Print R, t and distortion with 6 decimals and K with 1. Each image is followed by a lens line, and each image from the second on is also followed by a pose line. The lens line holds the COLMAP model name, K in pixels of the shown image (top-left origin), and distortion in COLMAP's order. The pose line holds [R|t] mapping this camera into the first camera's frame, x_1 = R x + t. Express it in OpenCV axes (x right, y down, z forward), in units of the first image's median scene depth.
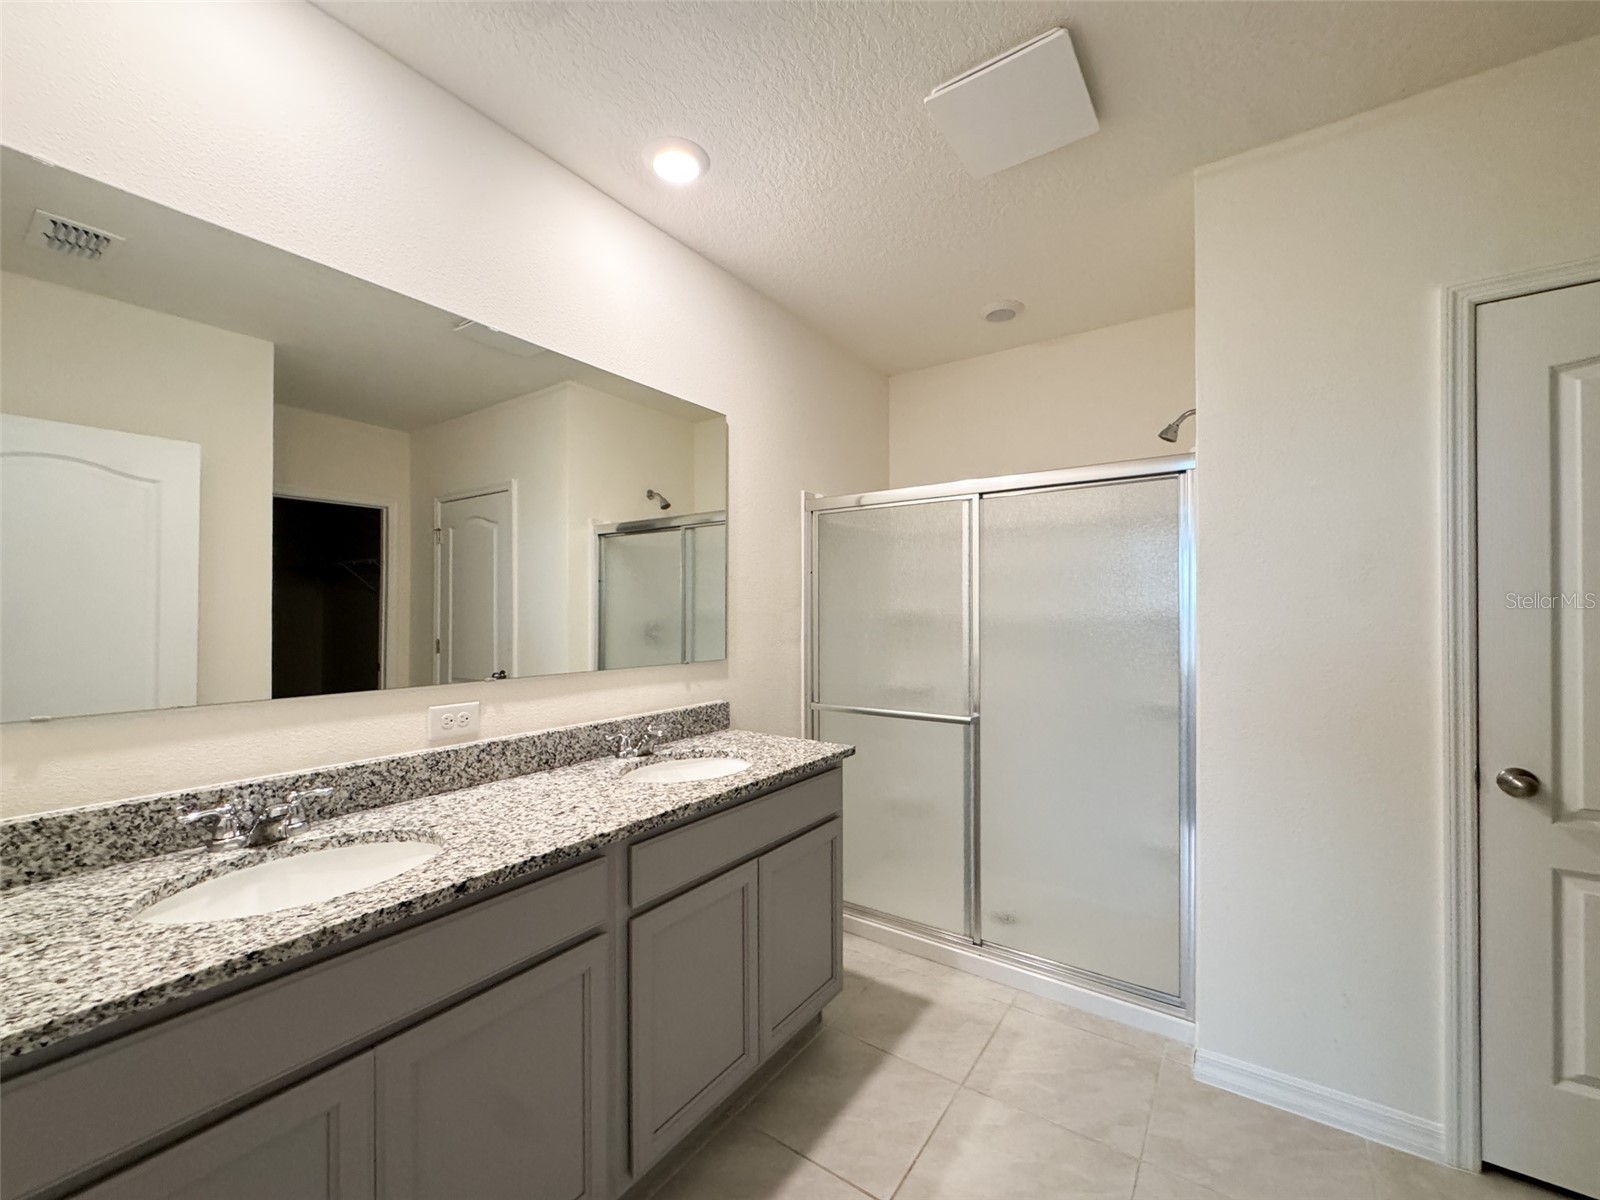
lens RADIAL K [[654.1, 0, 798.8], [0, 654.1, 608.3], [0, 0, 1]] dist [-0.001041, -0.000572]
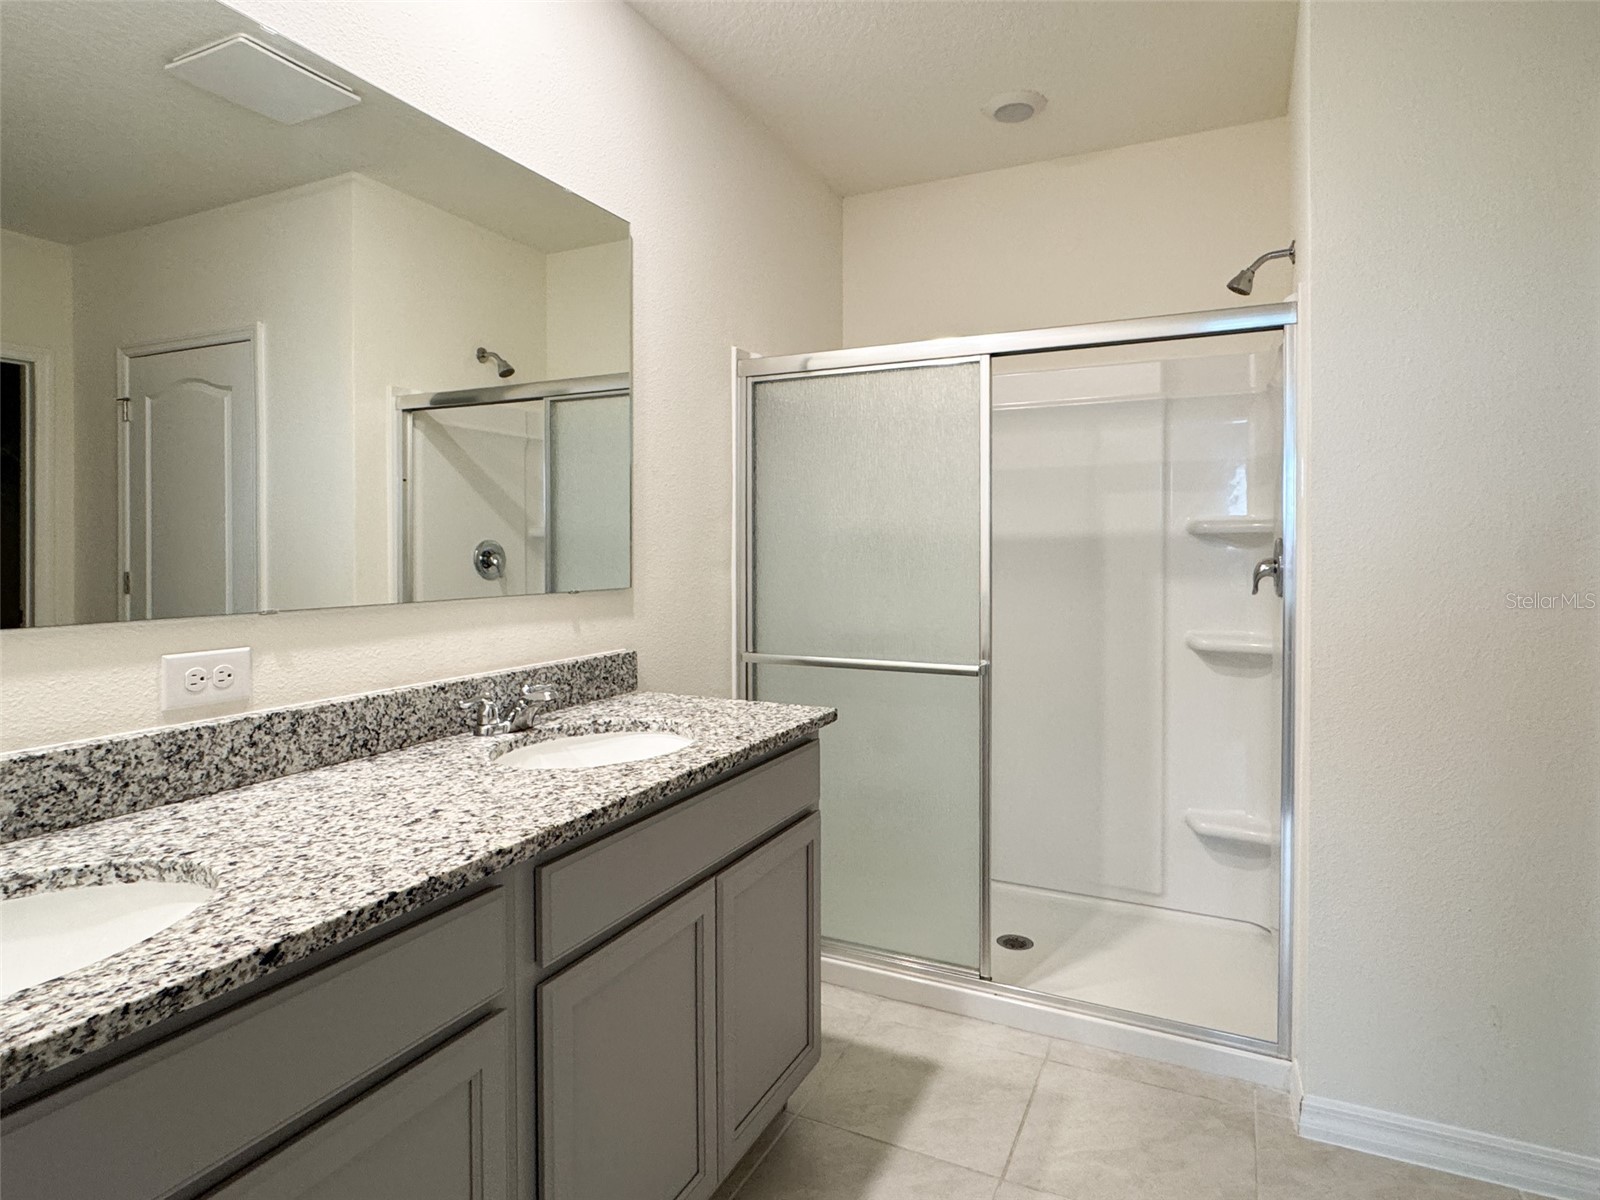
lens RADIAL K [[885.2, 0, 817.5], [0, 885.2, 559.0], [0, 0, 1]] dist [-0.001429, 0.000749]
pose [[0.985172, 0.003082, 0.171544, -0.100329], [-0.006693, 0.999768, 0.020474, 0.036442], [-0.171441, -0.021319, 0.984964, 0.094703]]
